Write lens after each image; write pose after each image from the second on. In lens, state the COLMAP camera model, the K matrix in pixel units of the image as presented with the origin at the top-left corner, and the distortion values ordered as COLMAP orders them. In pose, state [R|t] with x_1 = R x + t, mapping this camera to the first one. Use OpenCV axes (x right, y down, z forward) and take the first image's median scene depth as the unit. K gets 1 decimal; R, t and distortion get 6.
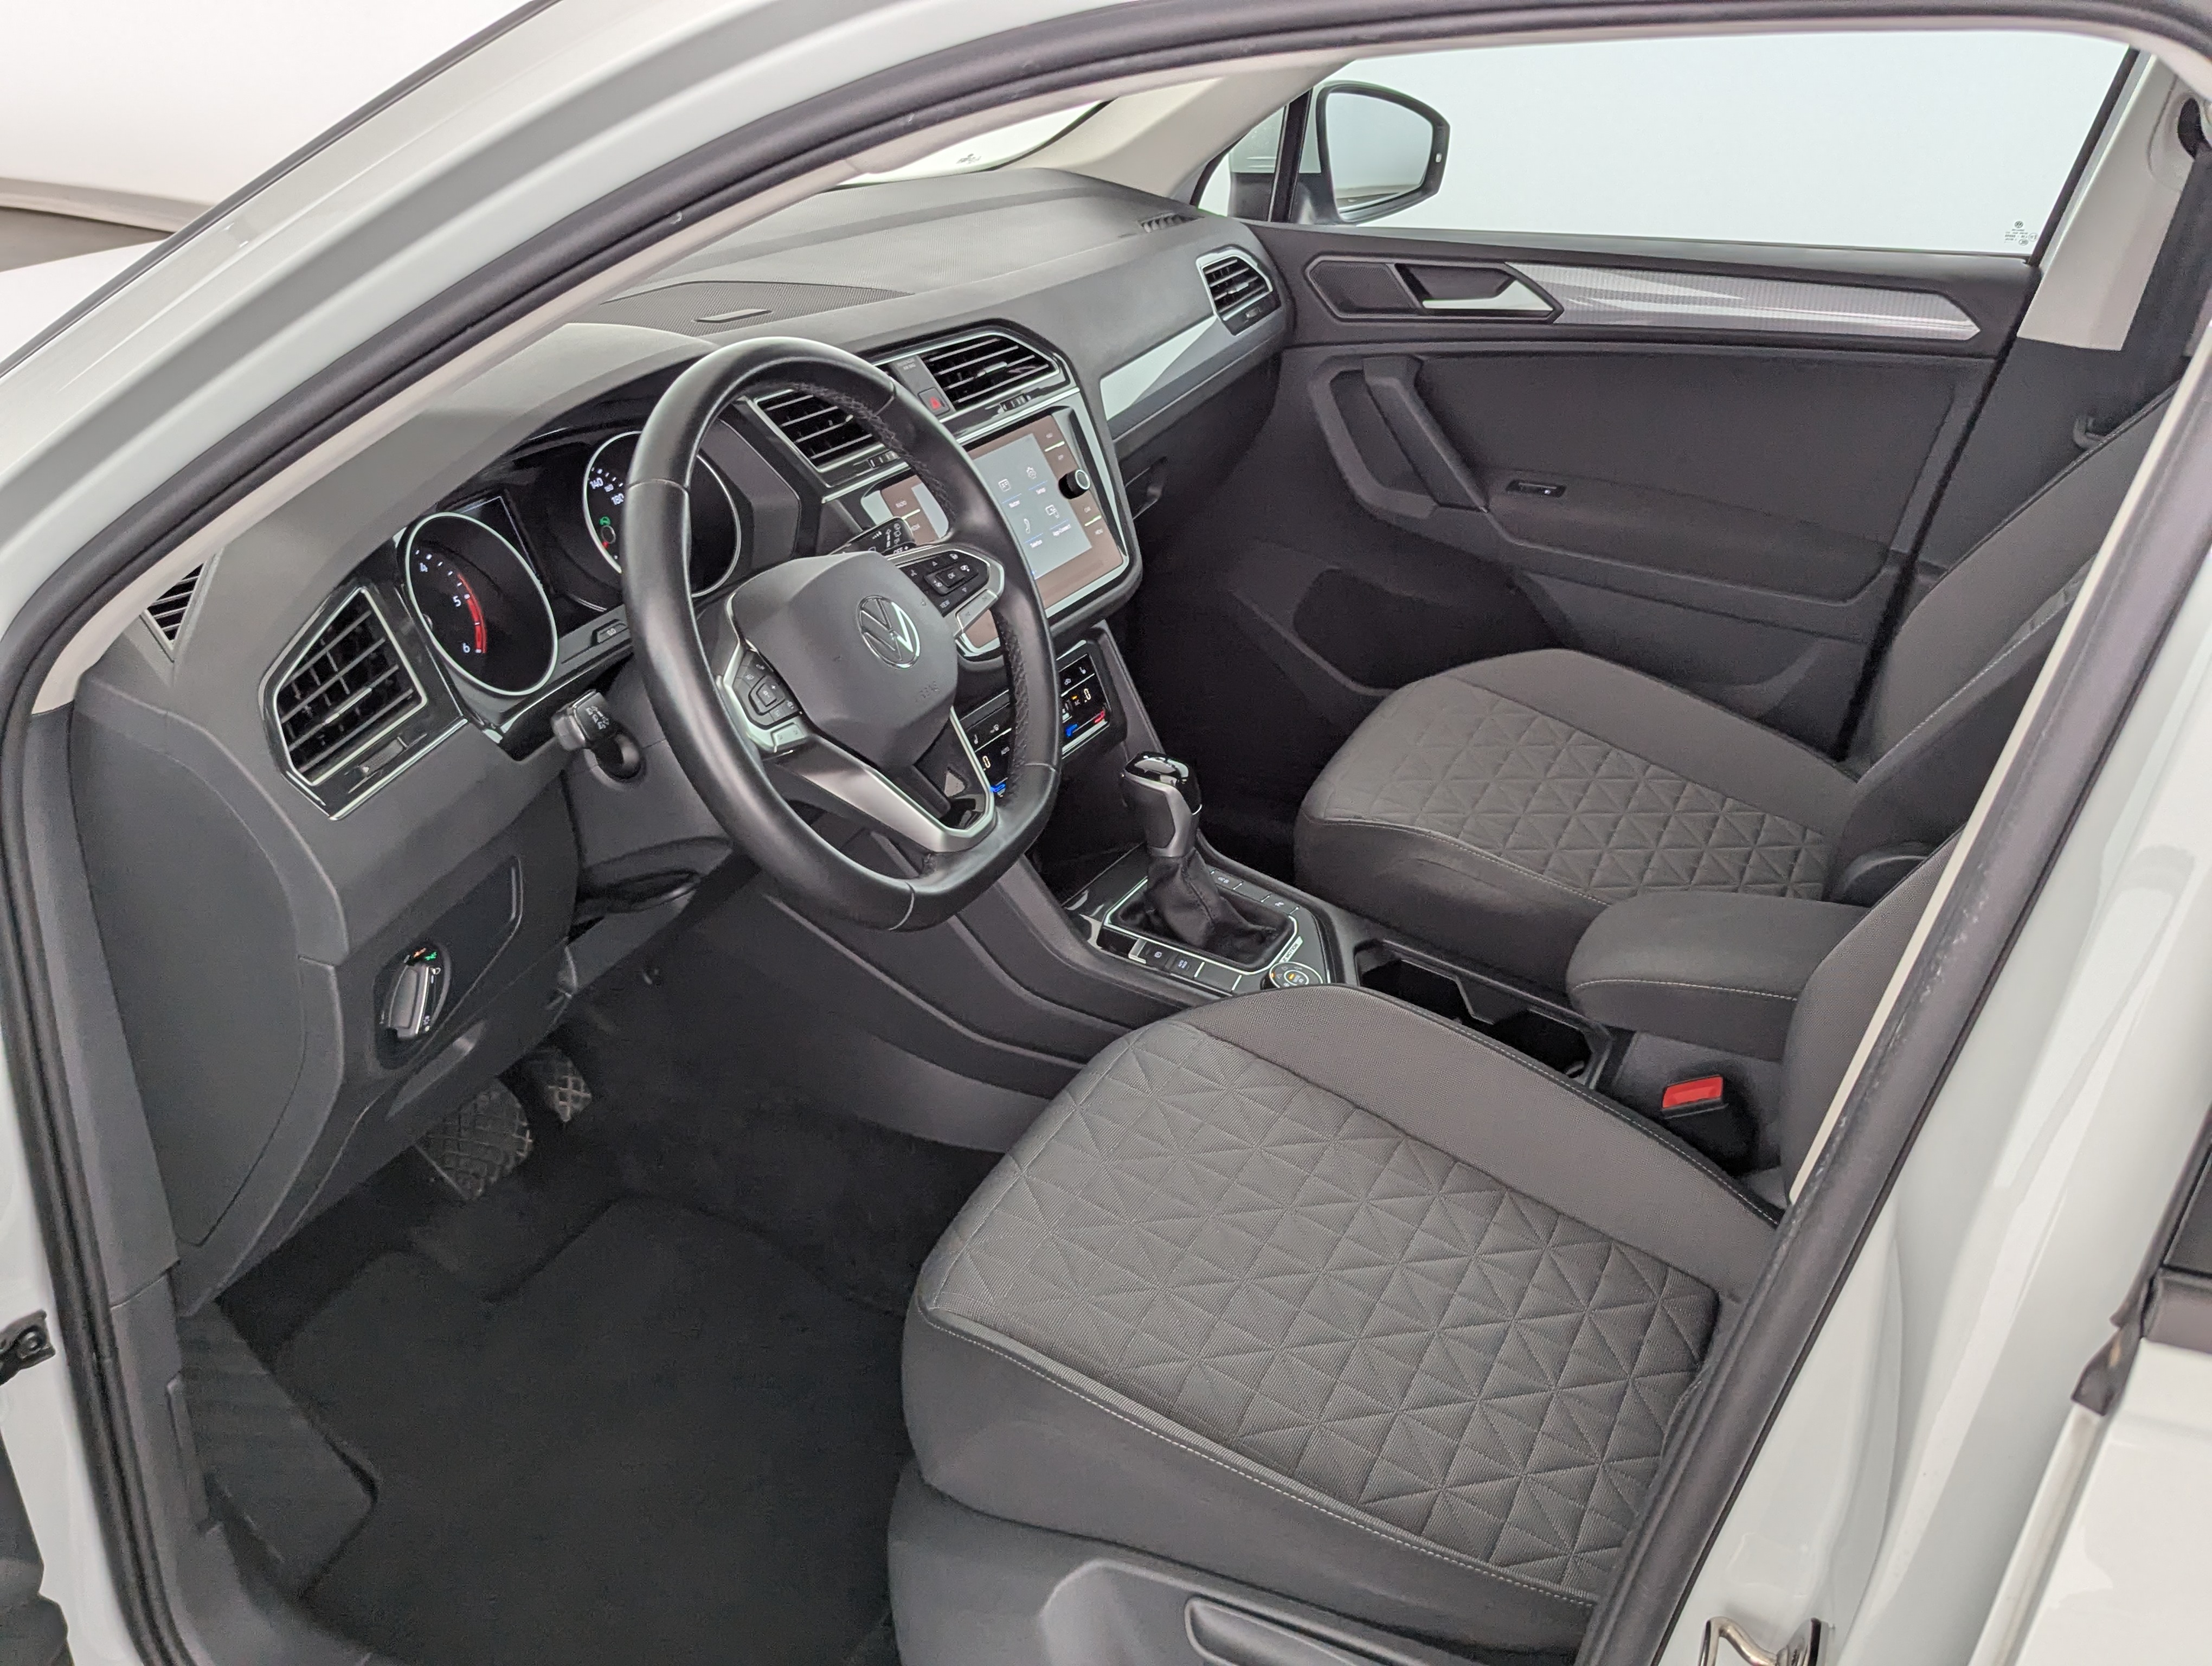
lens RADIAL K [[1919.3, 0, 1106.0], [0, 1919.3, 833.0], [0, 0, 1]] dist [0.073166, 0.001587]
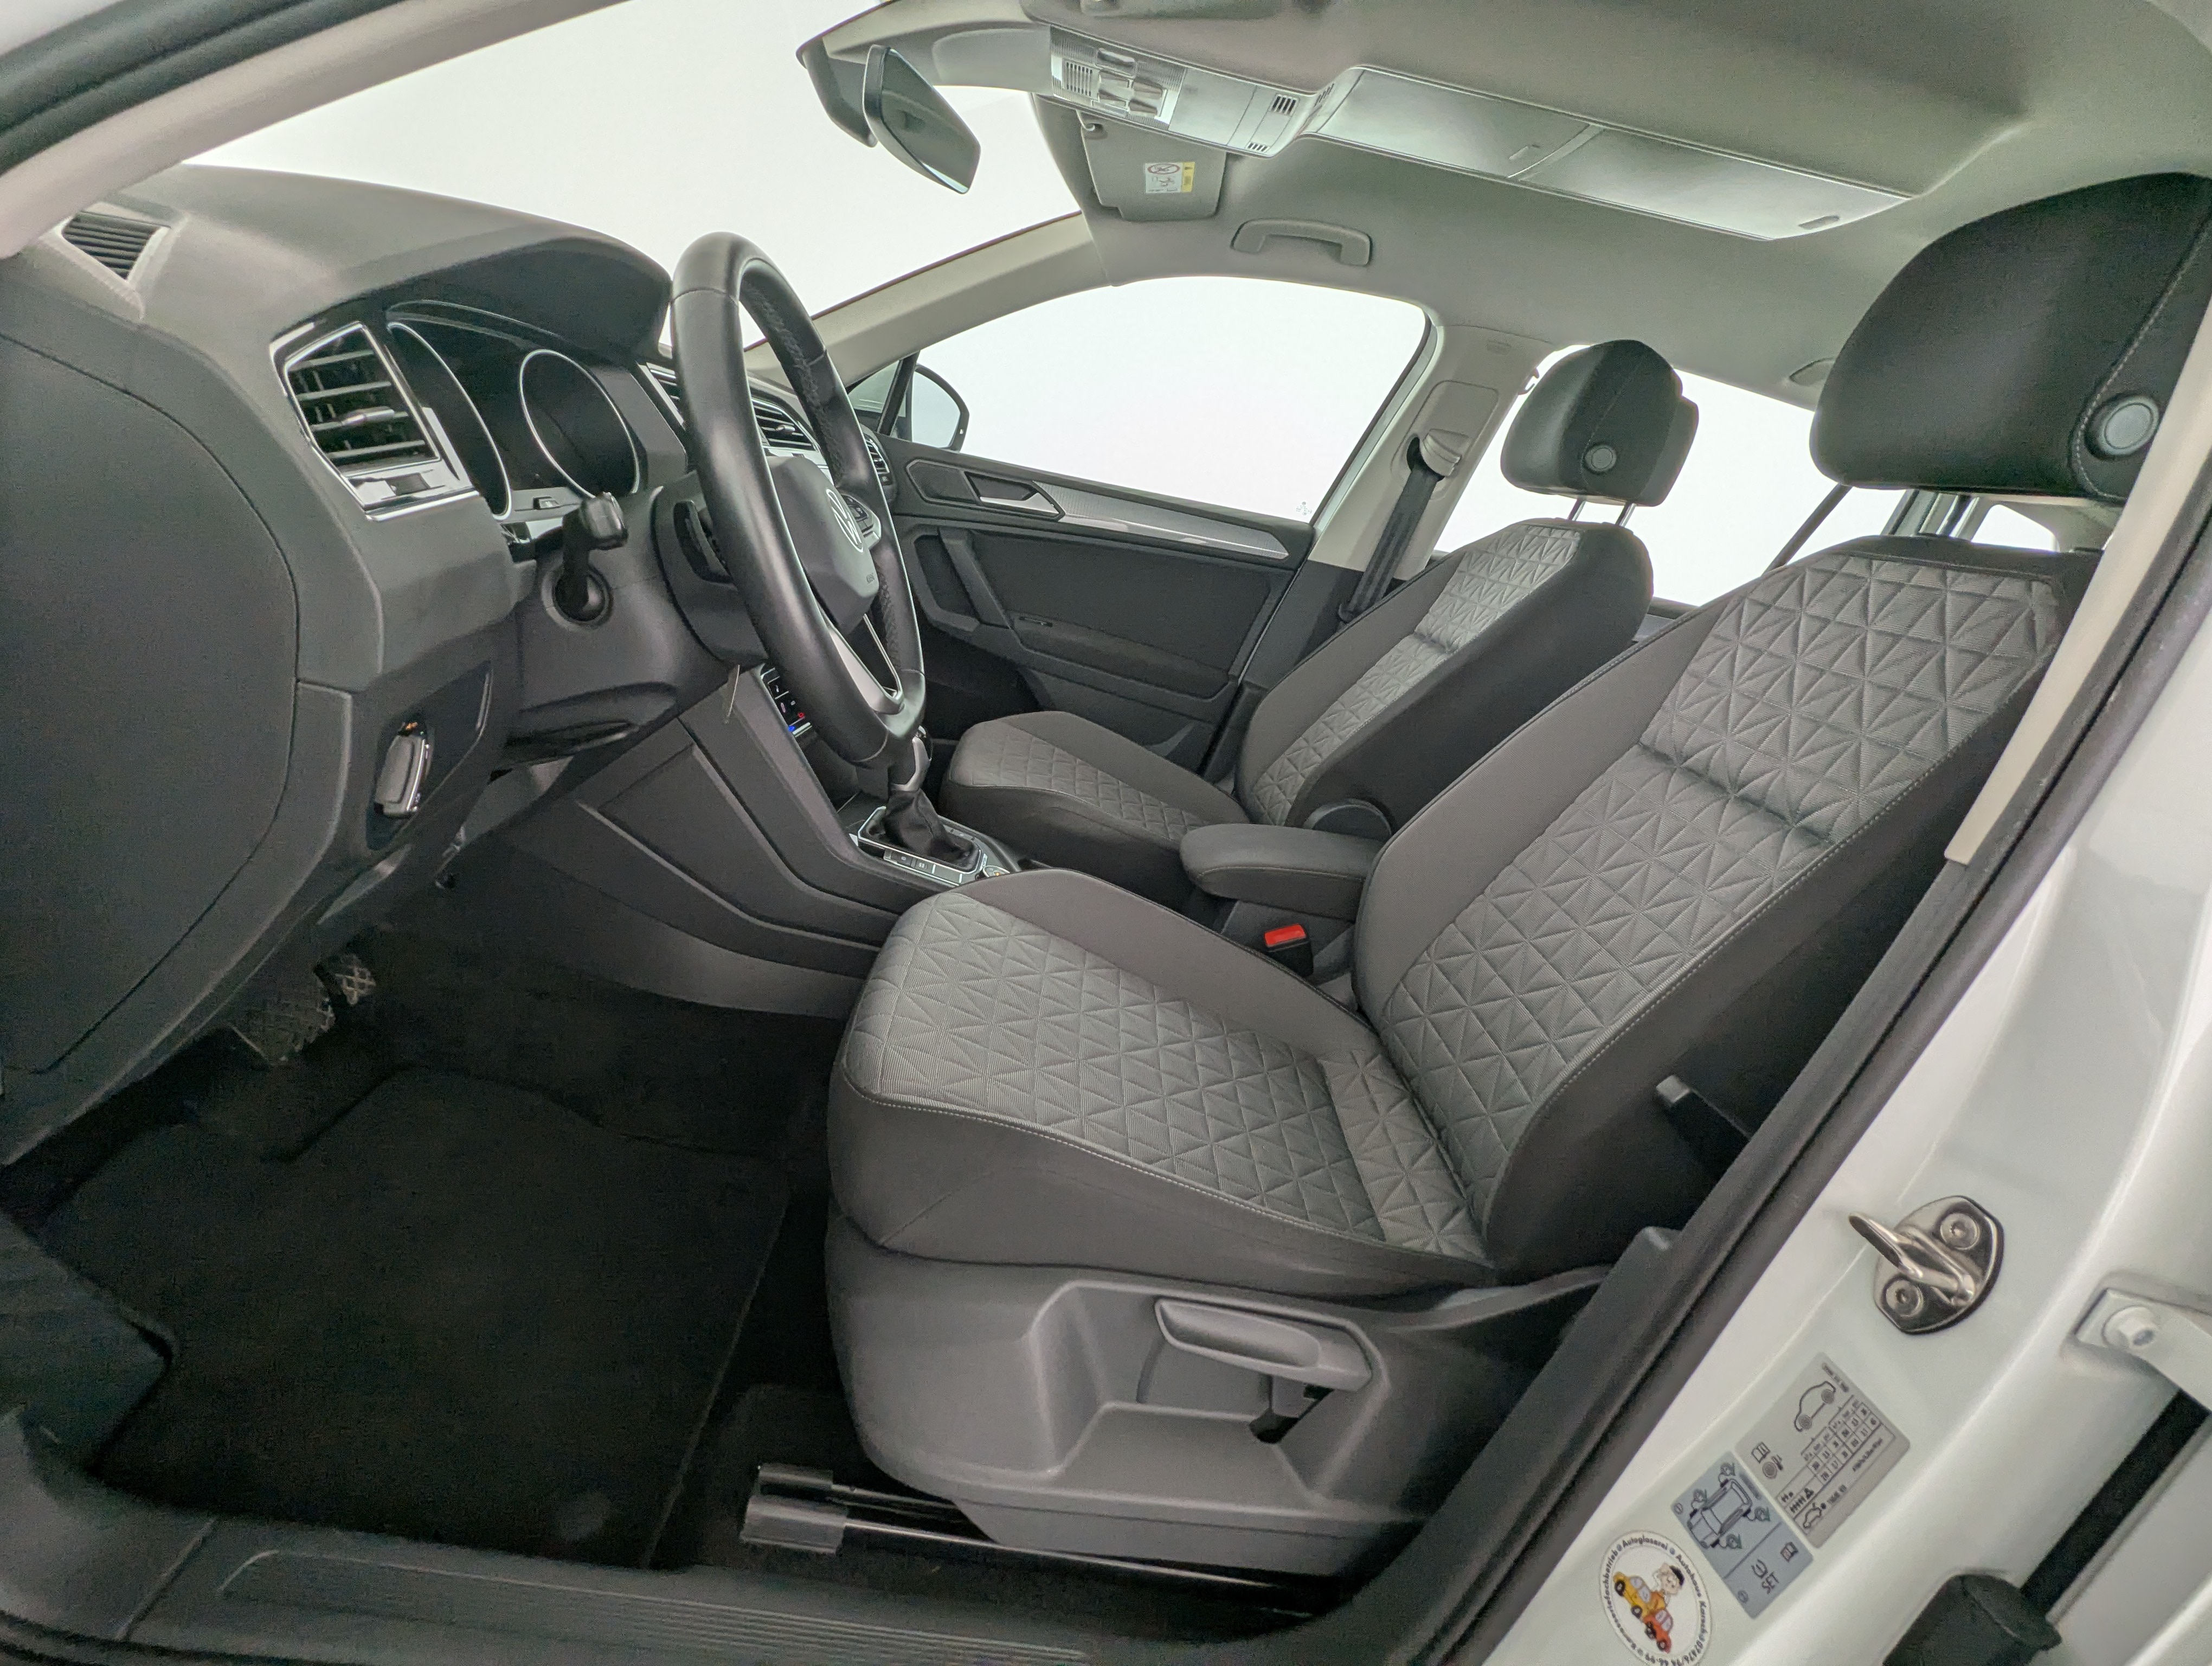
lens RADIAL K [[1025.6, 0, 1106.0], [0, 1025.6, 833.0], [0, 0, 1]] dist [-0.002032, -0.000207]
pose [[0.887435, 0.038396, 0.459330, -0.180591], [-0.009737, 0.997864, -0.064599, 0.089749], [-0.460829, 0.052855, 0.885914, 0.268393]]
